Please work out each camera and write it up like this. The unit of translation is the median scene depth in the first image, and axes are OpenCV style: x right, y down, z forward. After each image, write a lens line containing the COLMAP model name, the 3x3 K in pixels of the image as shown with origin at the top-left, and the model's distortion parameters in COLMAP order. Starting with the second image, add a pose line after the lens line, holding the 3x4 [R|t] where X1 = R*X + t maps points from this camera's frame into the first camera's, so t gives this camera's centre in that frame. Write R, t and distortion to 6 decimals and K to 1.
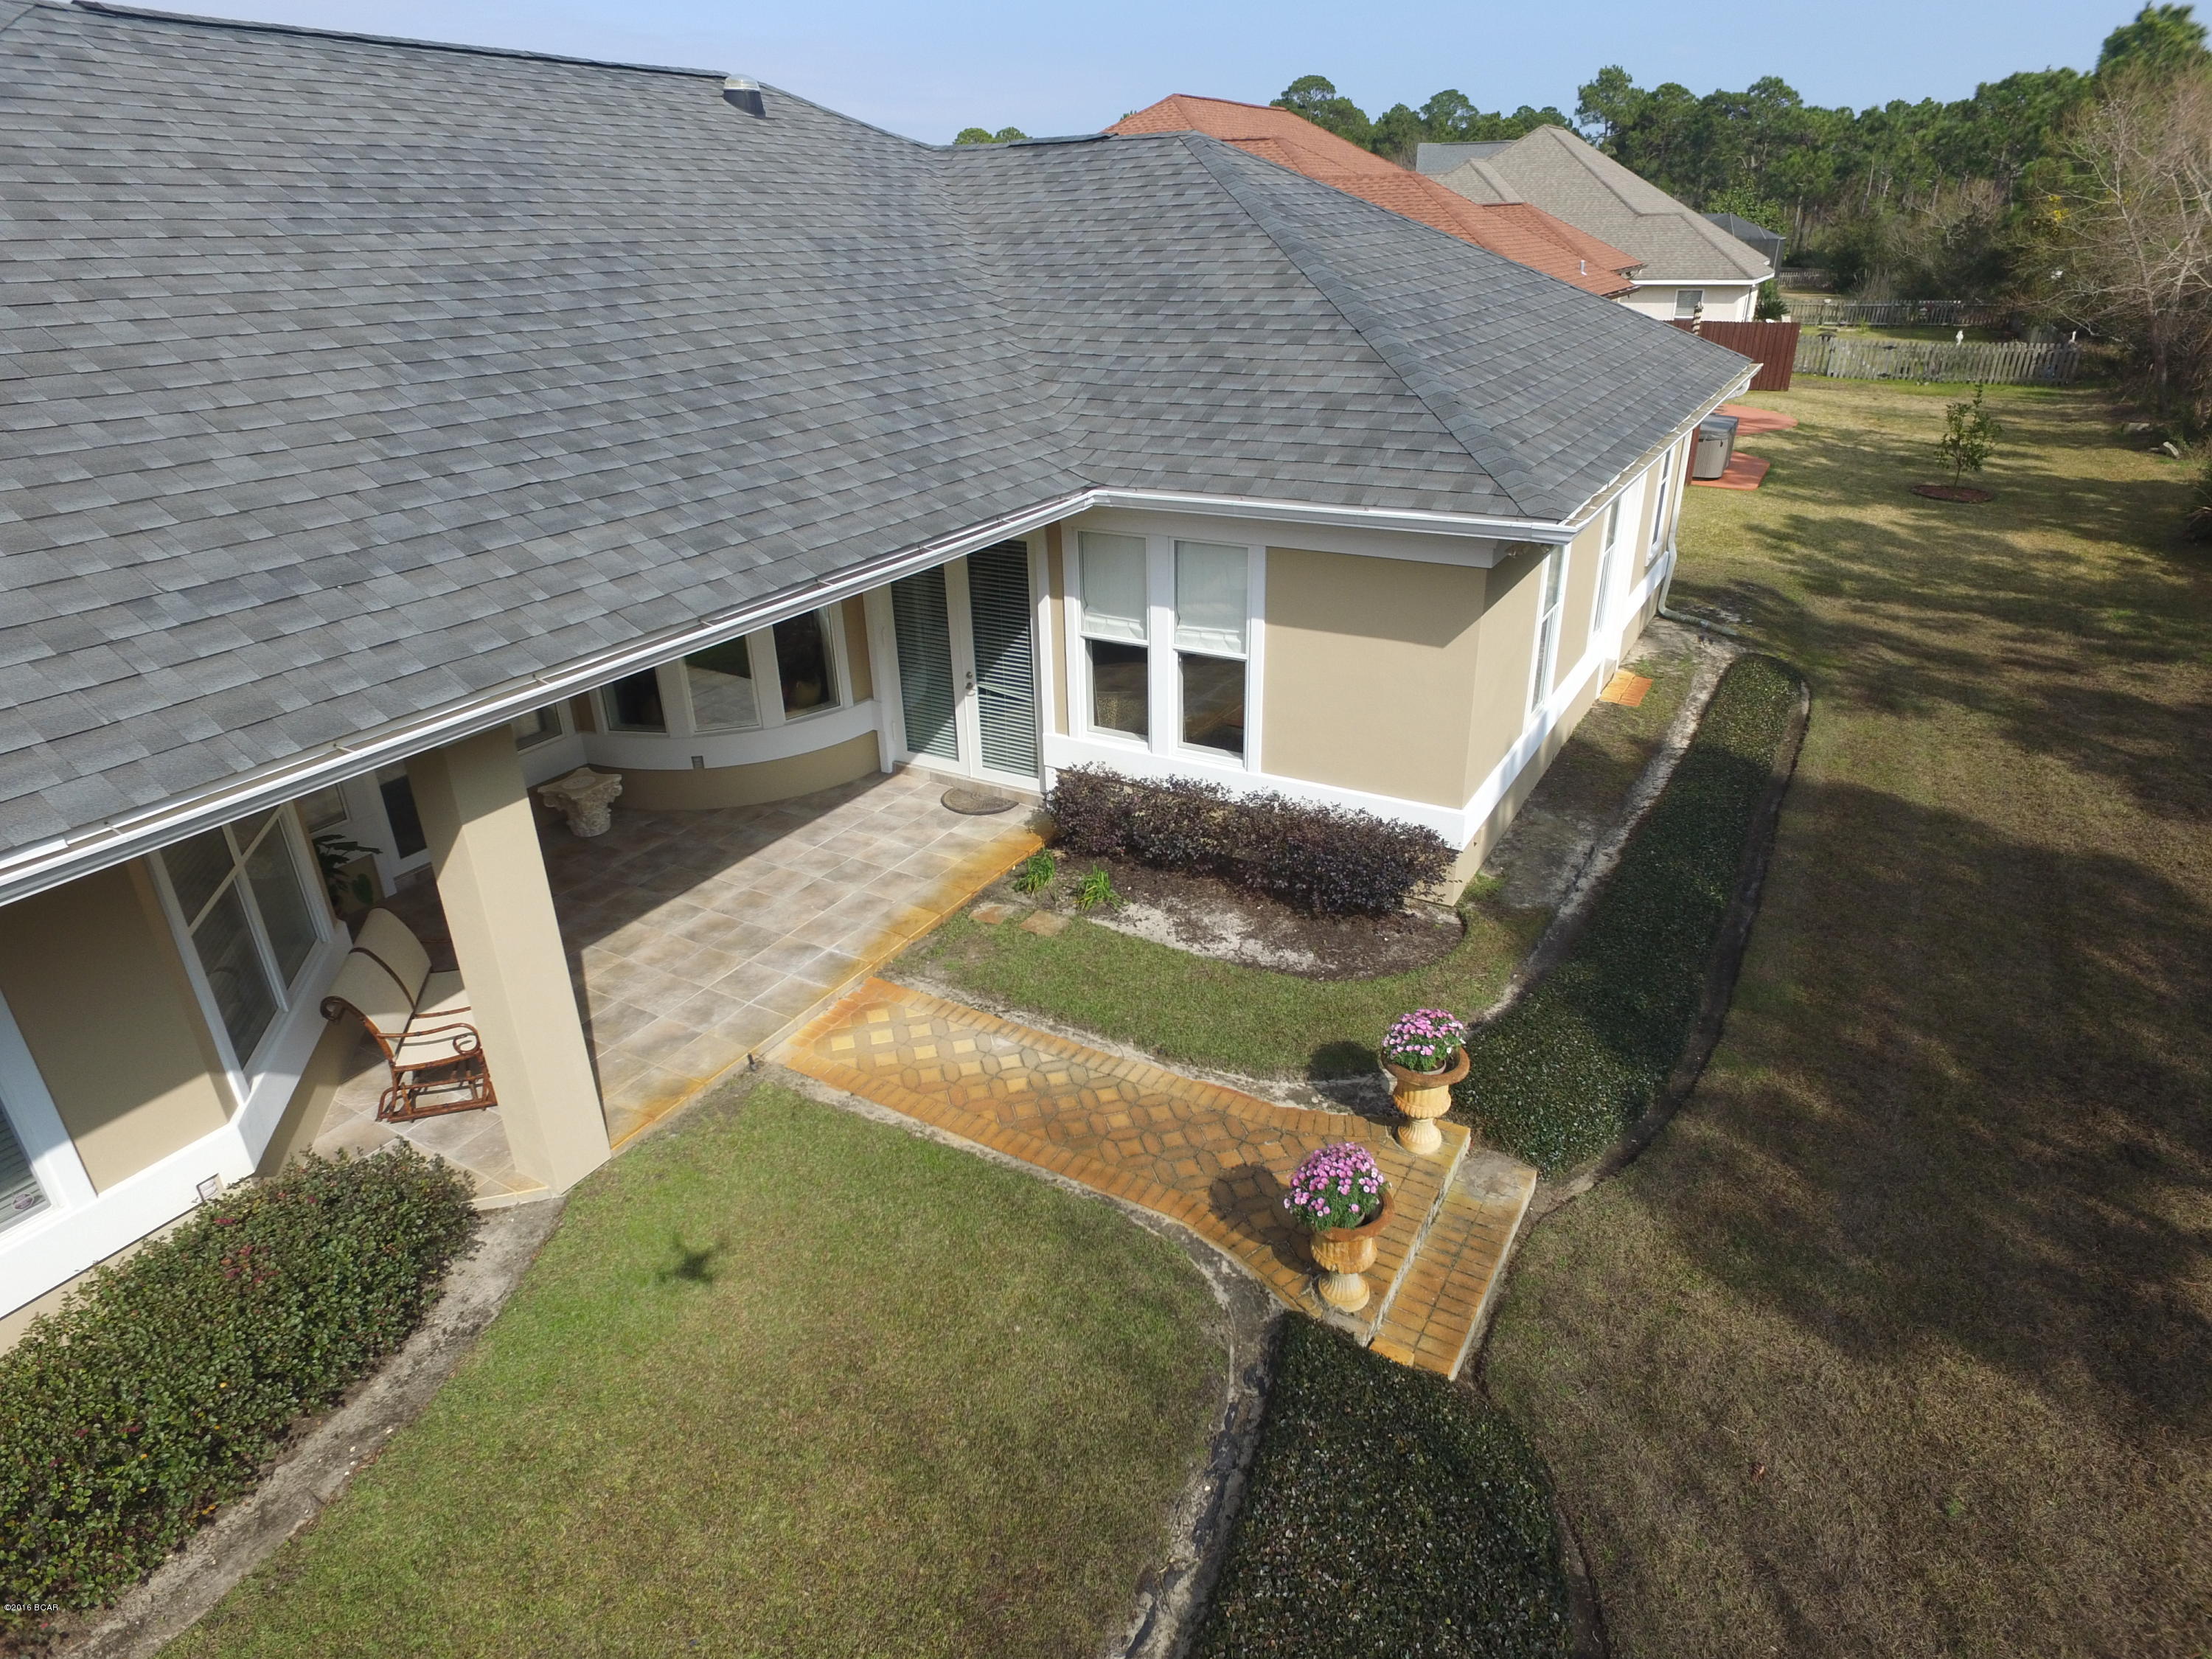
lens RADIAL K [[1290.9, 0, 1112.9], [0, 1290.9, 822.2], [0, 0, 1]] dist [-0.026678, 0.024748]
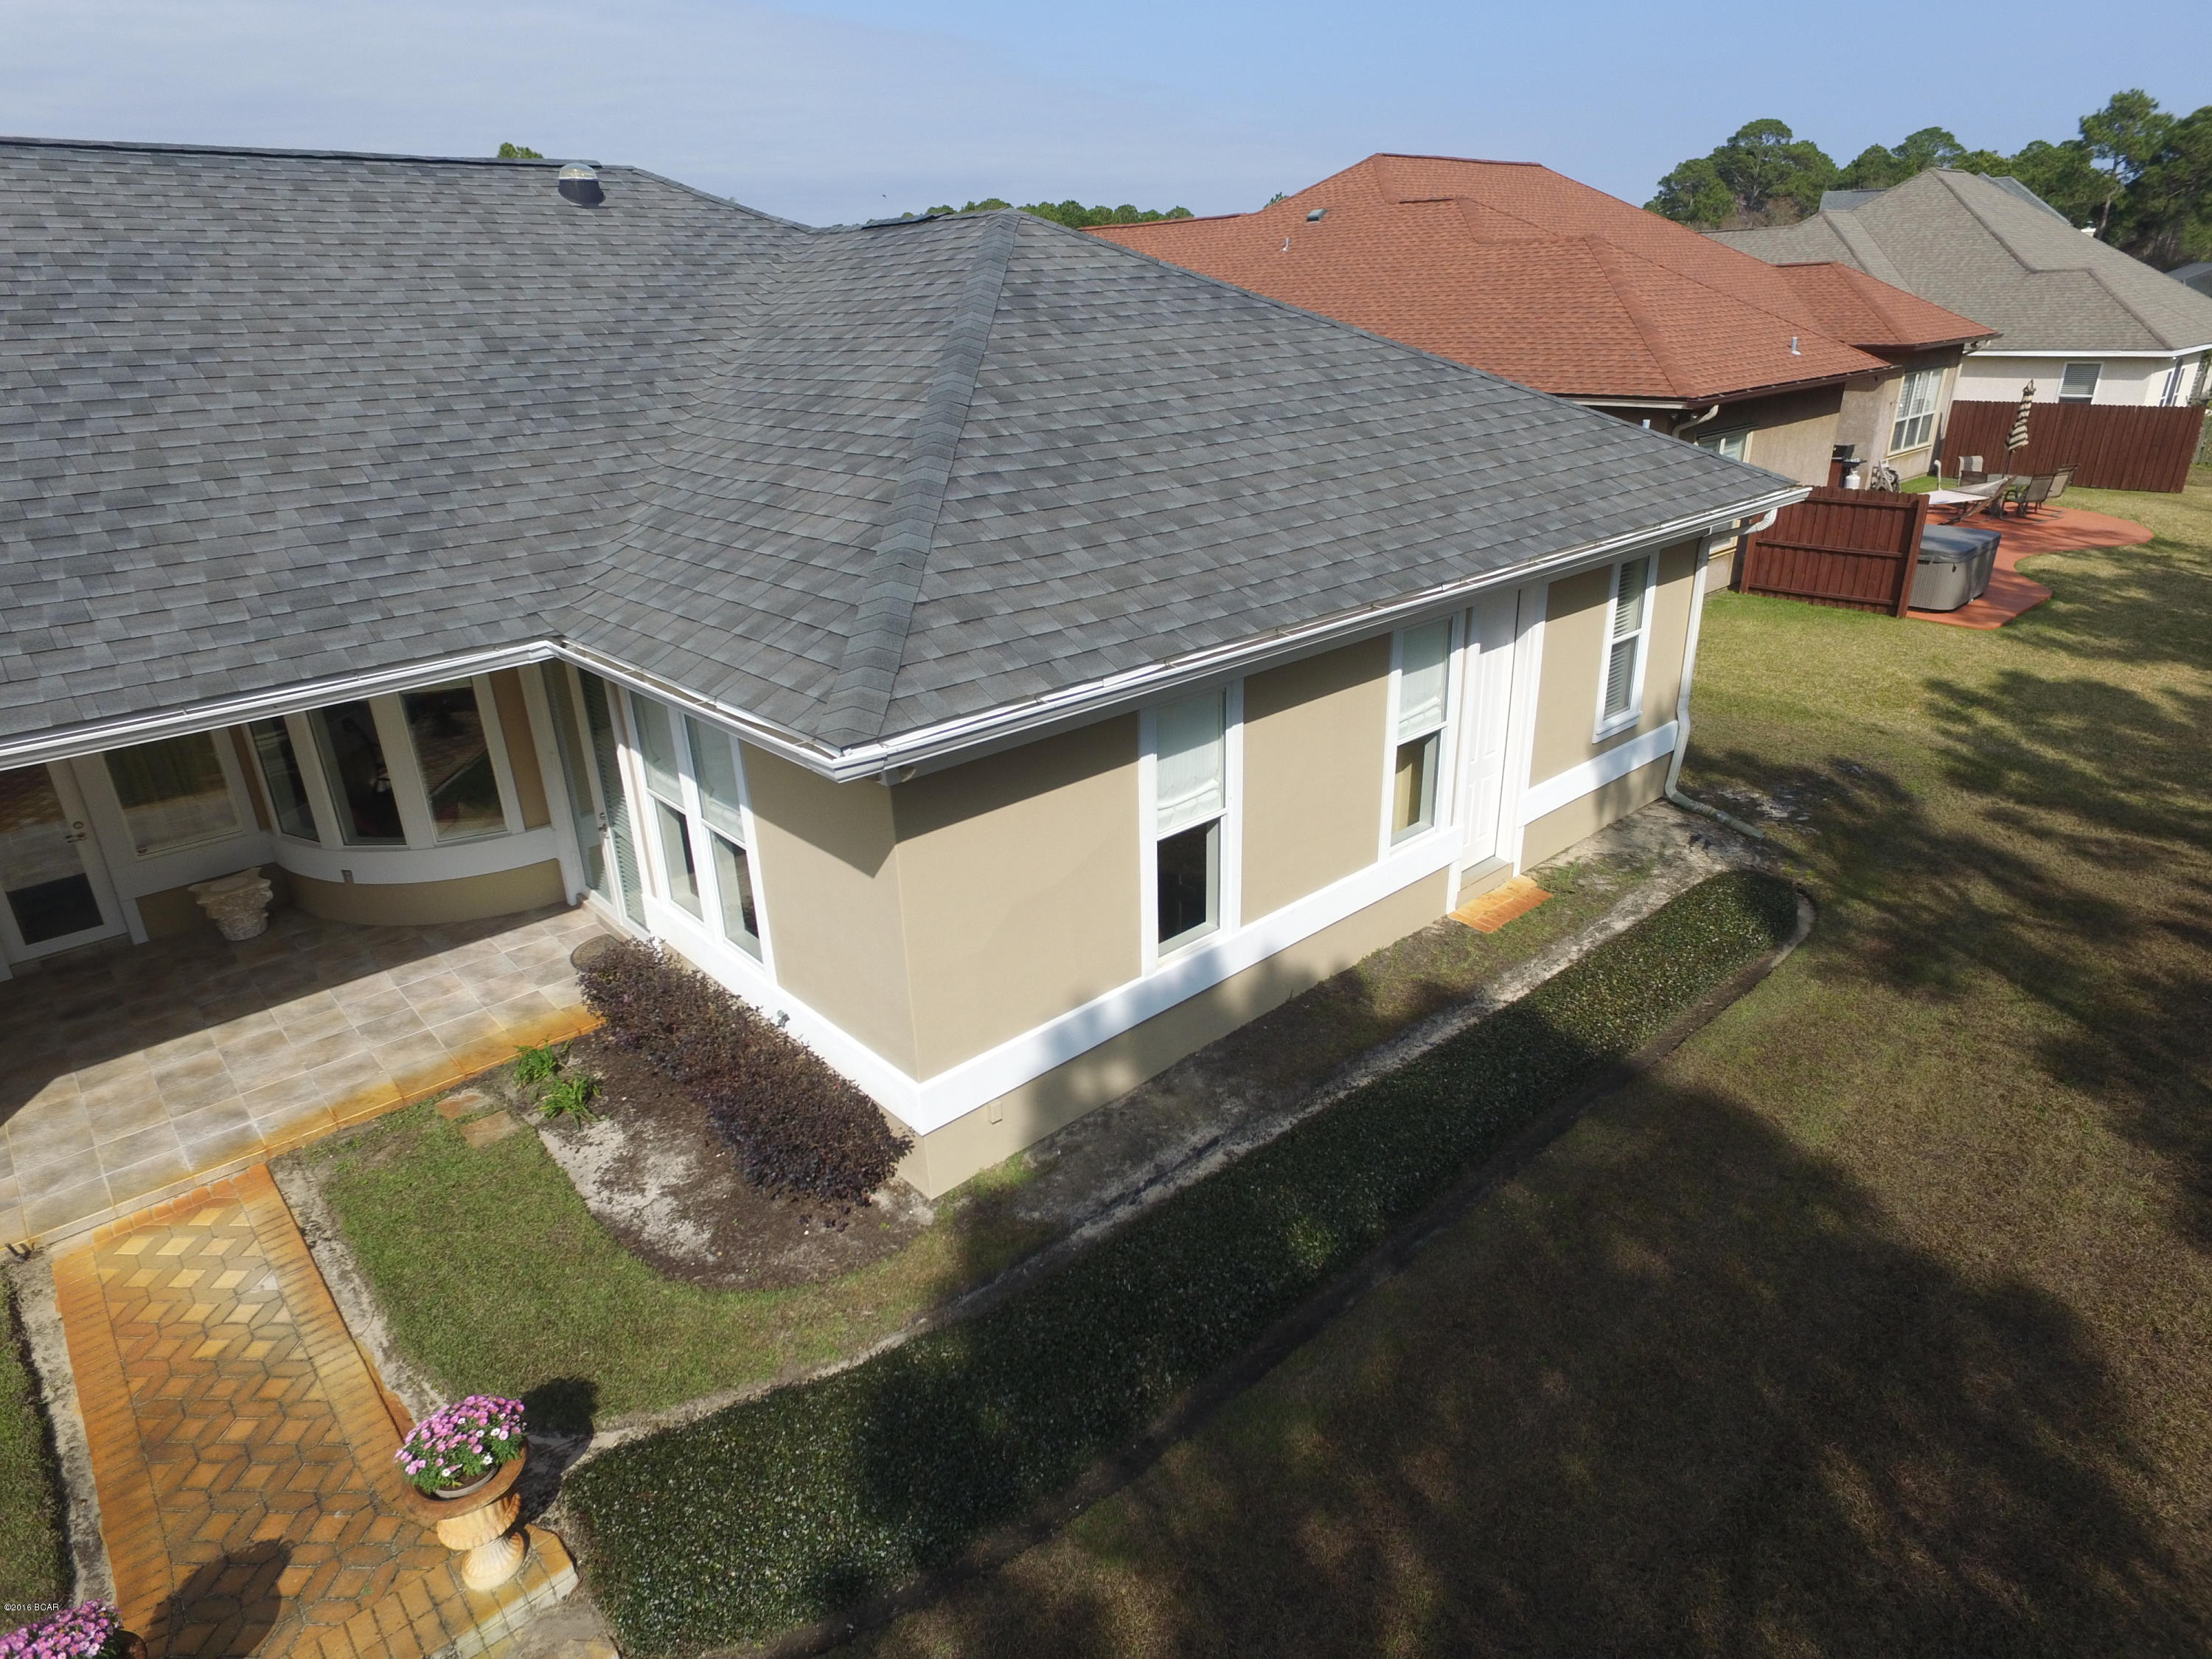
lens RADIAL K [[1288.3, 0, 1101.7], [0, 1288.3, 832.0], [0, 0, 1]] dist [-0.014138, 0.013368]
pose [[0.952138, 0.112048, -0.284391, 0.499900], [-0.120954, 0.992561, -0.013888, -0.139984], [0.280719, 0.047621, 0.958608, 0.248958]]
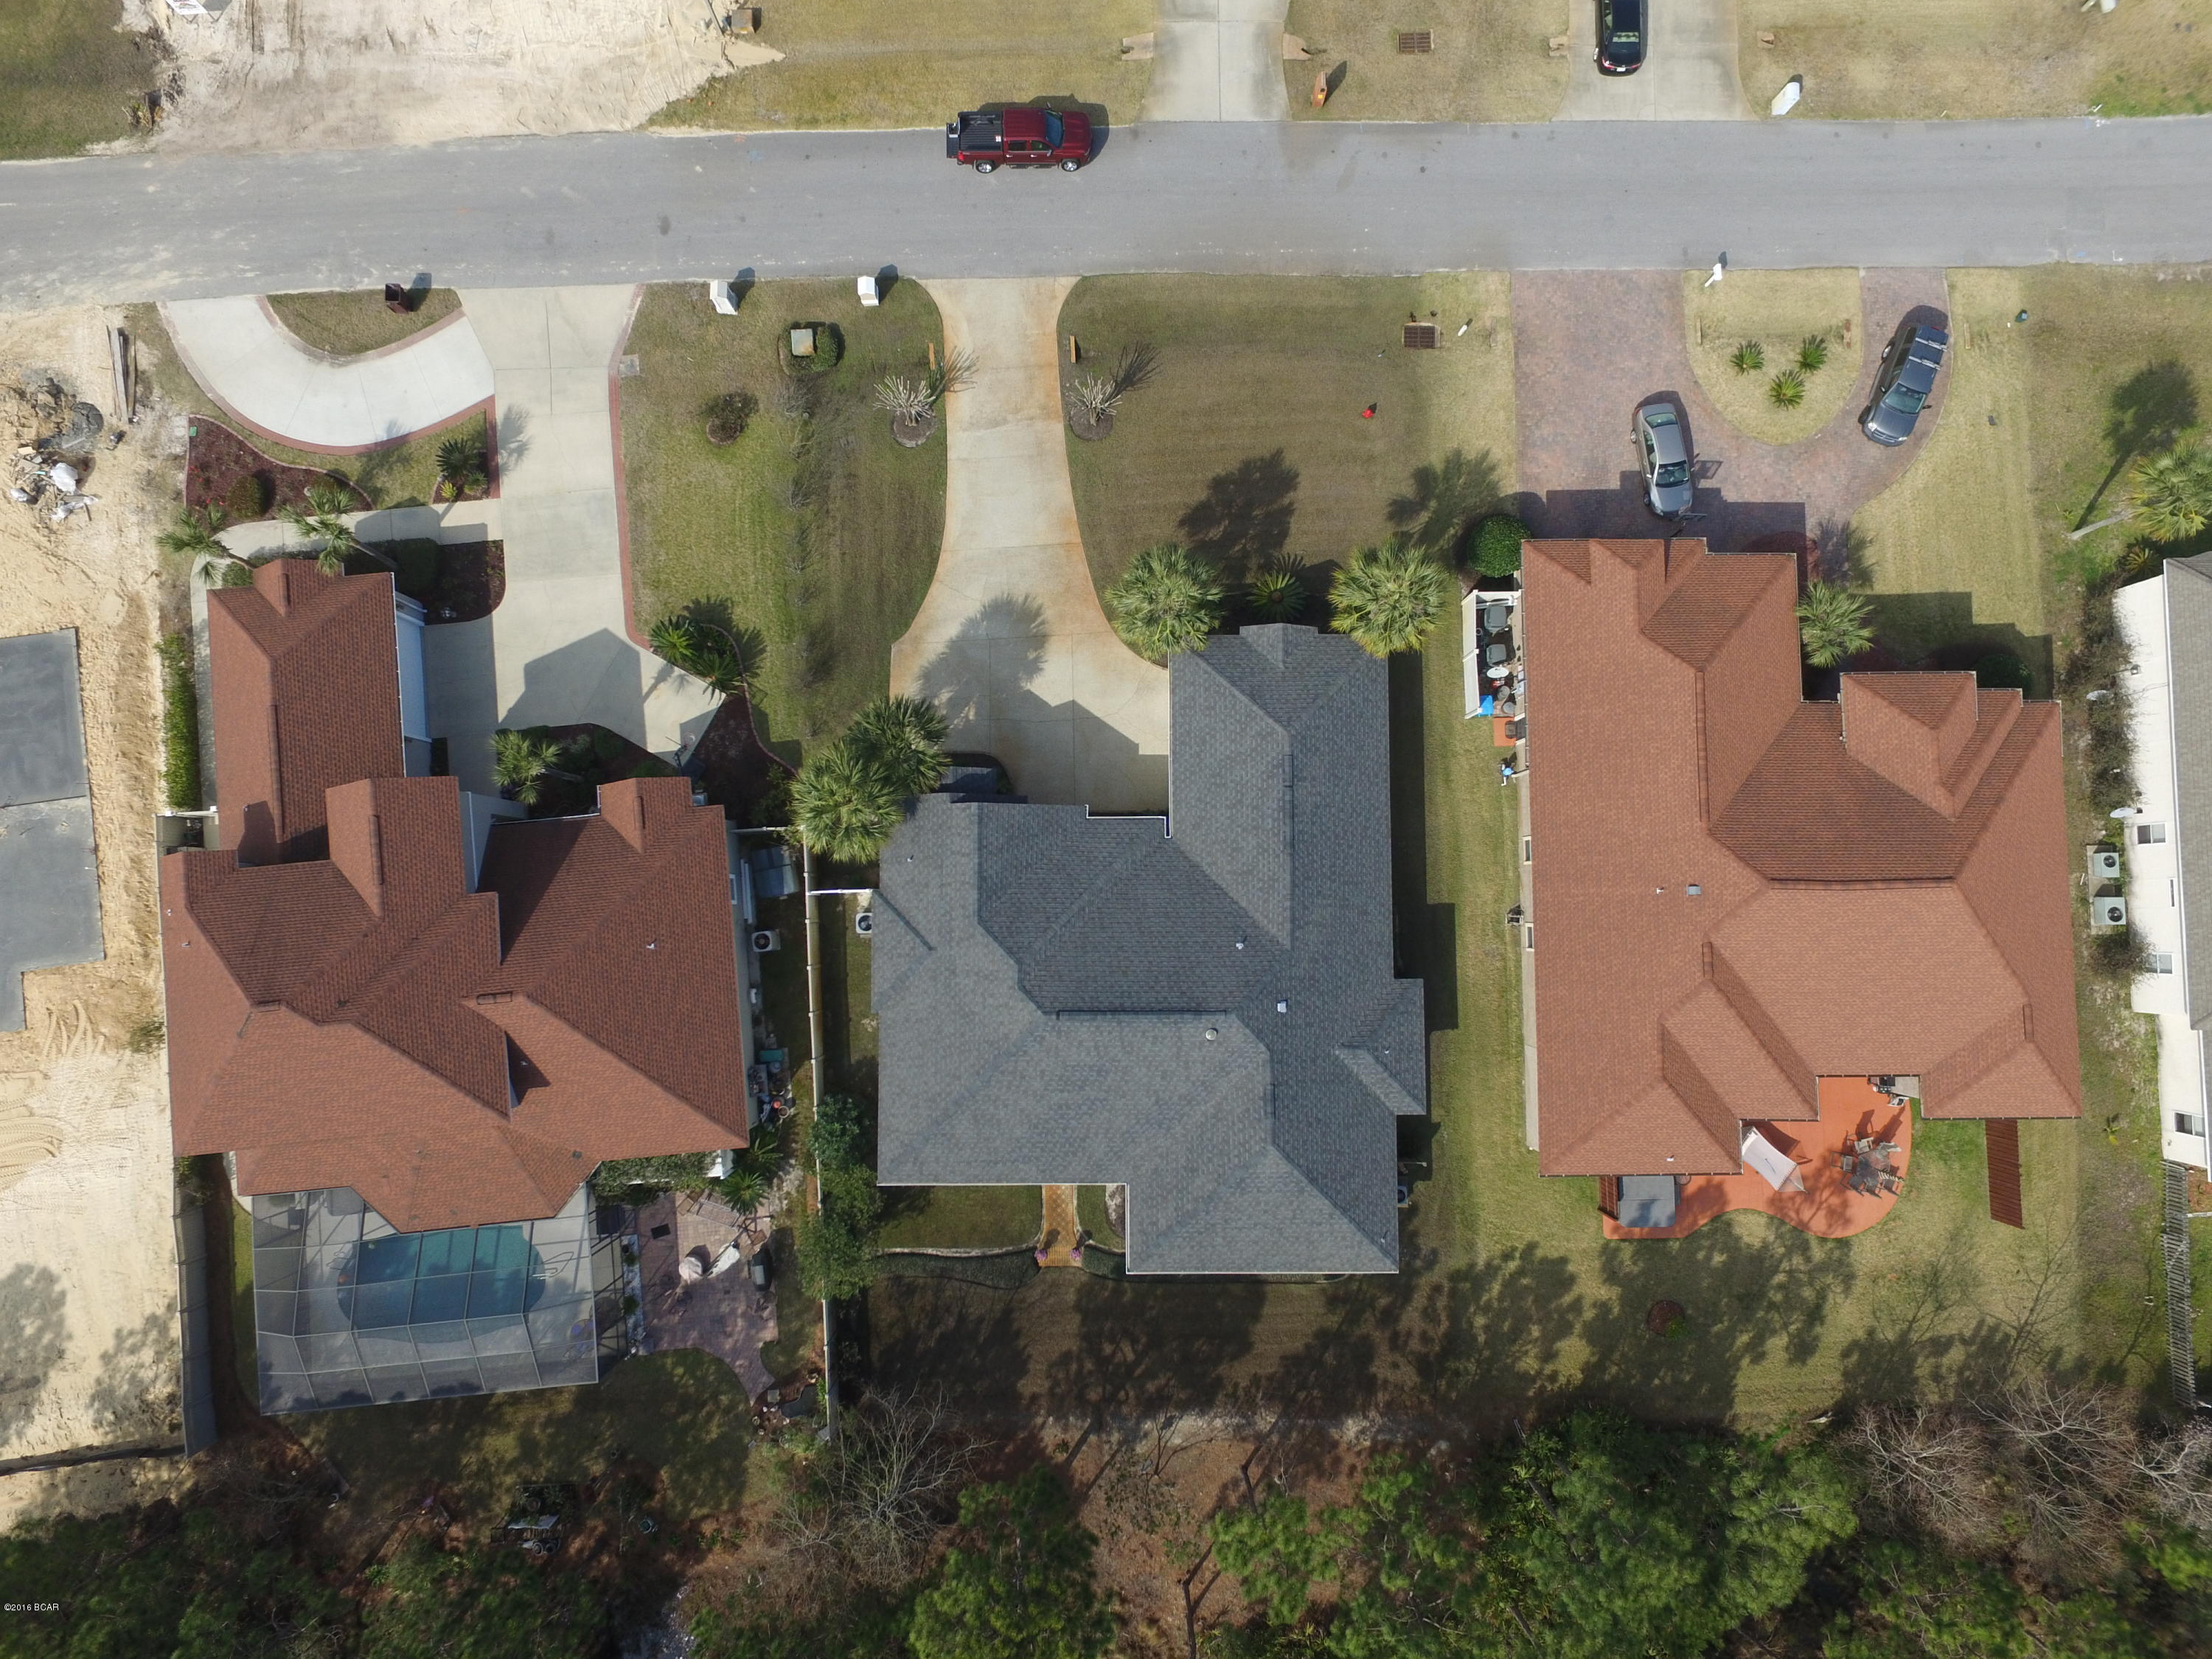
lens RADIAL K [[1288.3, 0, 1101.7], [0, 1288.3, 832.0], [0, 0, 1]] dist [-0.014138, 0.013368]
pose [[0.520381, 0.853067, -0.038465, -0.927089], [-0.328885, 0.241786, 0.912893, -4.577714], [0.788060, -0.462402, 0.406382, -0.460610]]
